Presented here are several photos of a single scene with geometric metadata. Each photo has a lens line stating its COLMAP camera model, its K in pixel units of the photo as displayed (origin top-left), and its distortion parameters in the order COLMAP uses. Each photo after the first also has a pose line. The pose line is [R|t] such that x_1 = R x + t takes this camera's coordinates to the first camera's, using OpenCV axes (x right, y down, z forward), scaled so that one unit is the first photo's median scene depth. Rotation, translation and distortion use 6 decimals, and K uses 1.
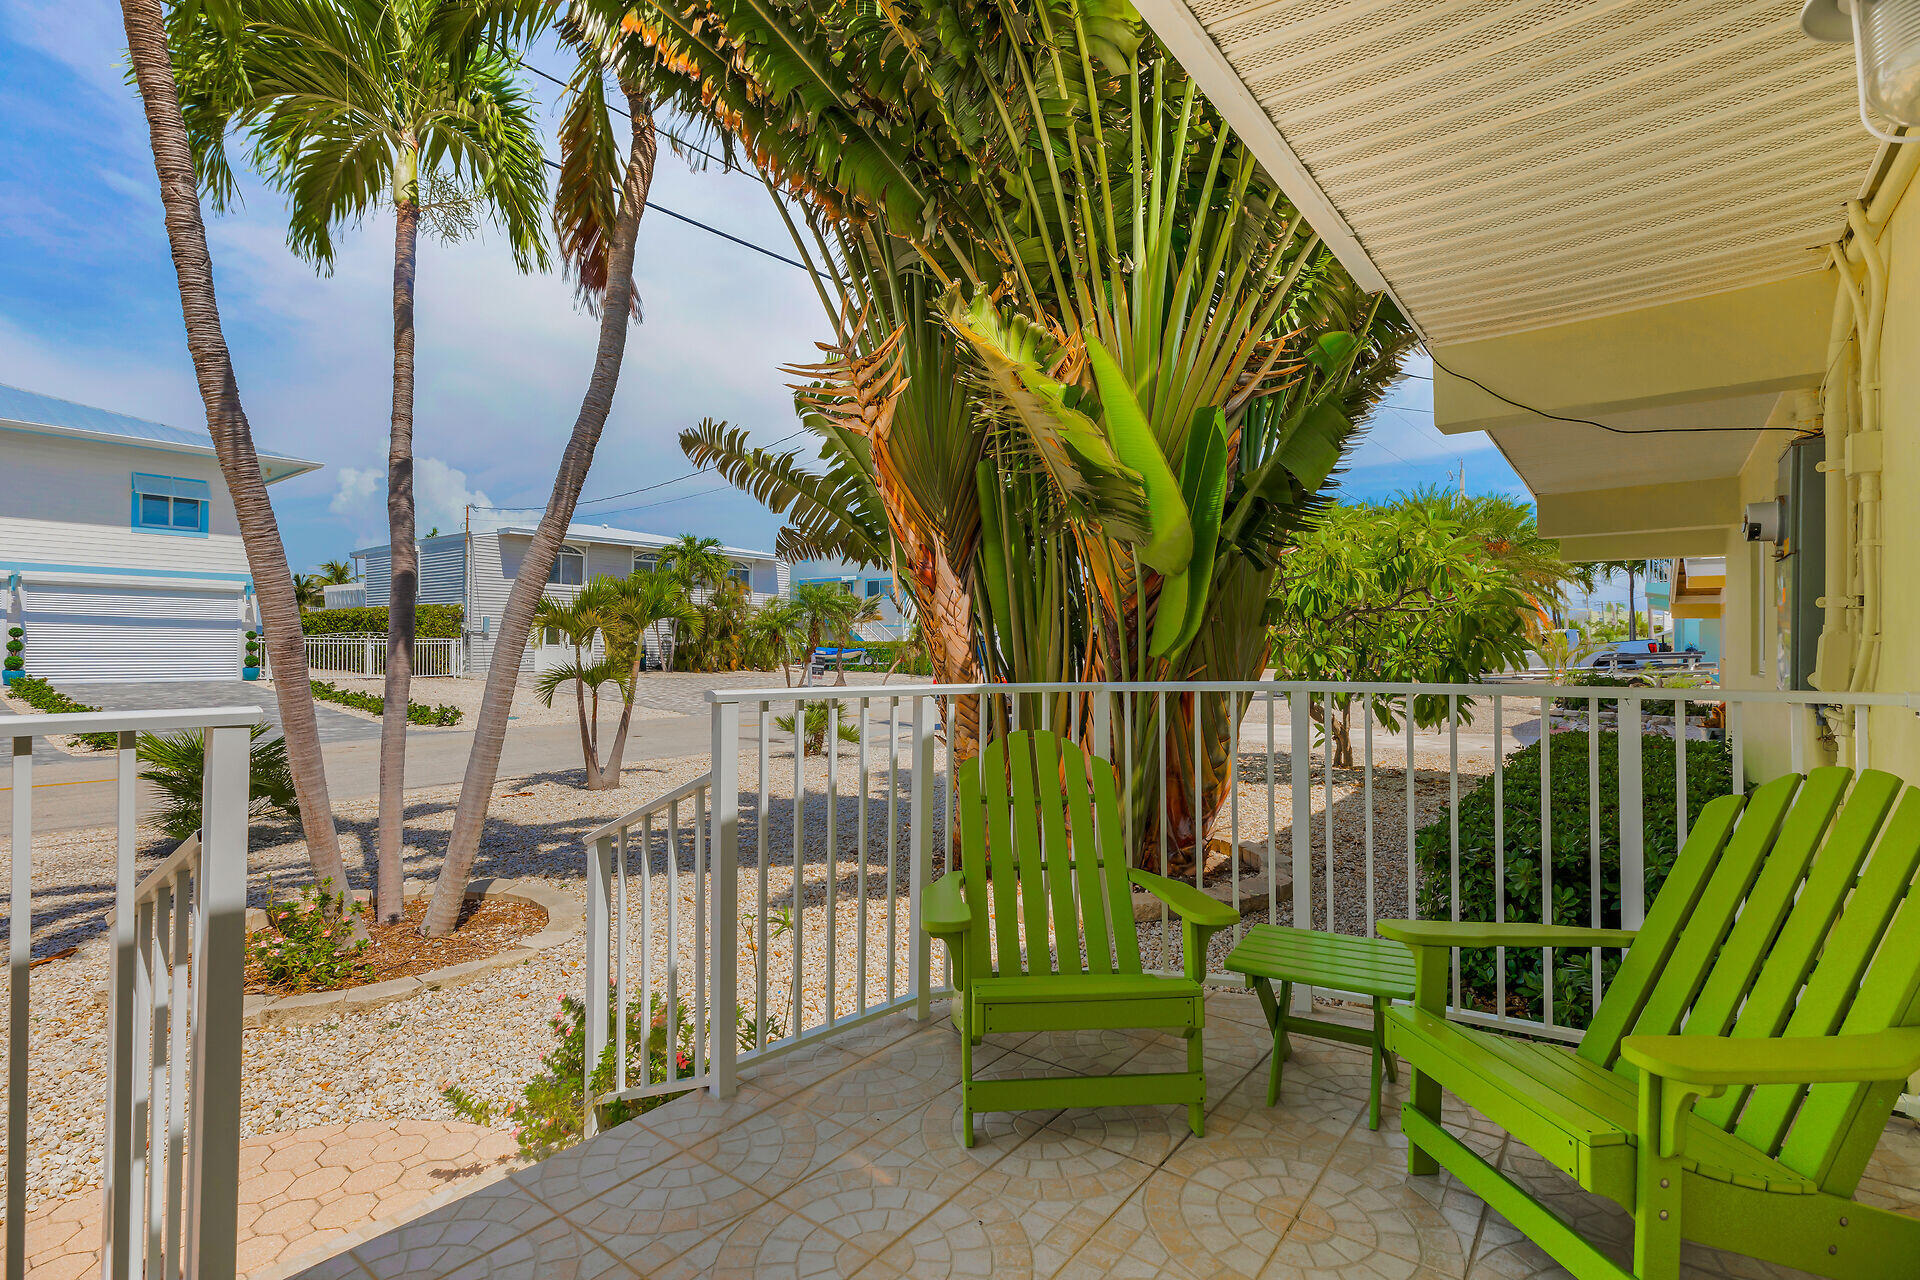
lens RADIAL K [[893.9, 0, 960.0], [0, 893.9, 640.0], [0, 0, 1]] dist [0.012818, -0.000635]
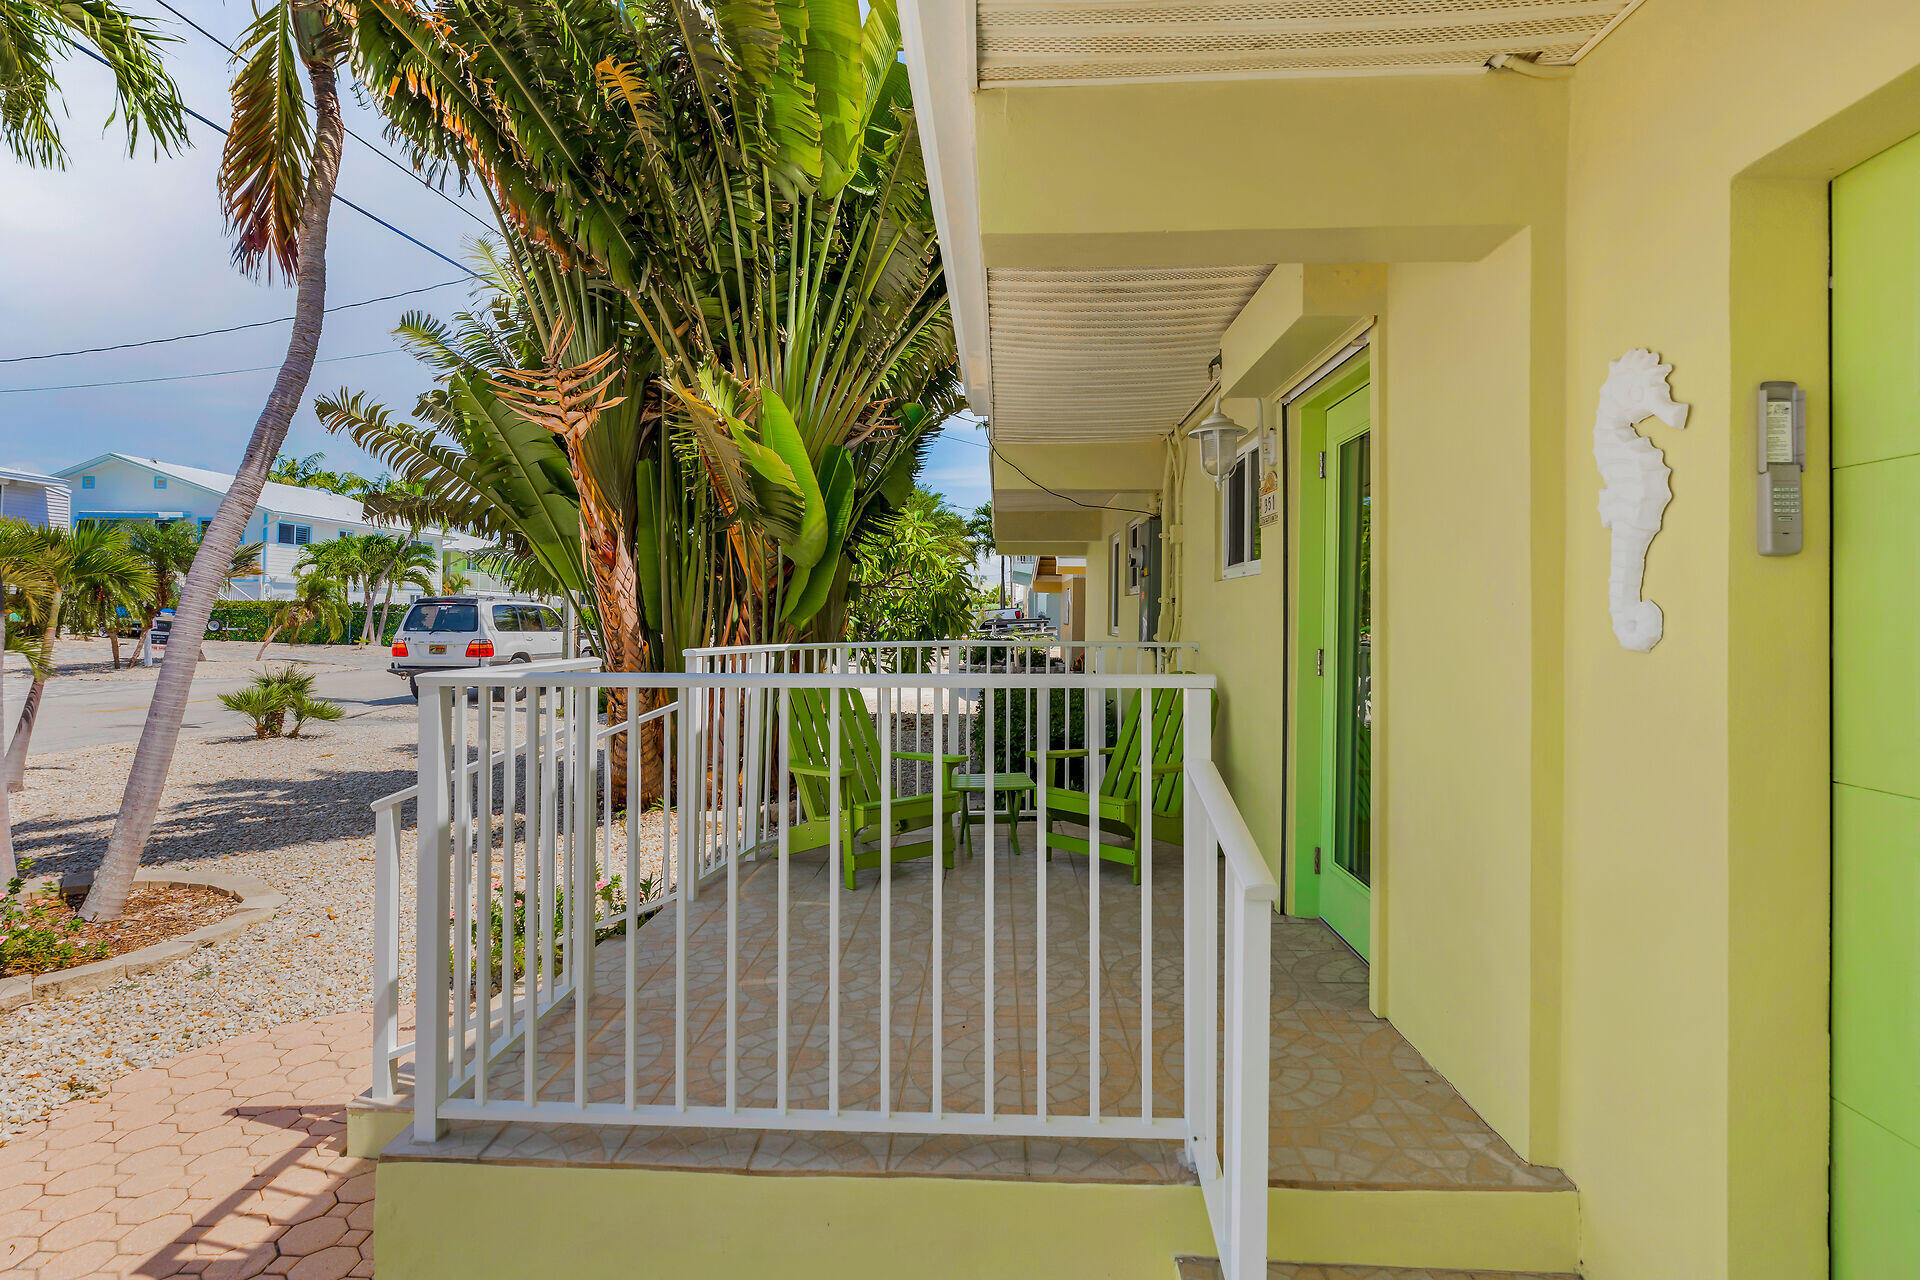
lens RADIAL K [[946.8, 0, 957.6], [0, 946.8, 617.7], [0, 0, 1]] dist [-0.000638, -0.000343]
pose [[0.819922, 0.002868, 0.572468, -0.400347], [-0.012220, 0.999847, 0.012494, -0.012888], [-0.572345, -0.017240, 0.819832, -0.310421]]
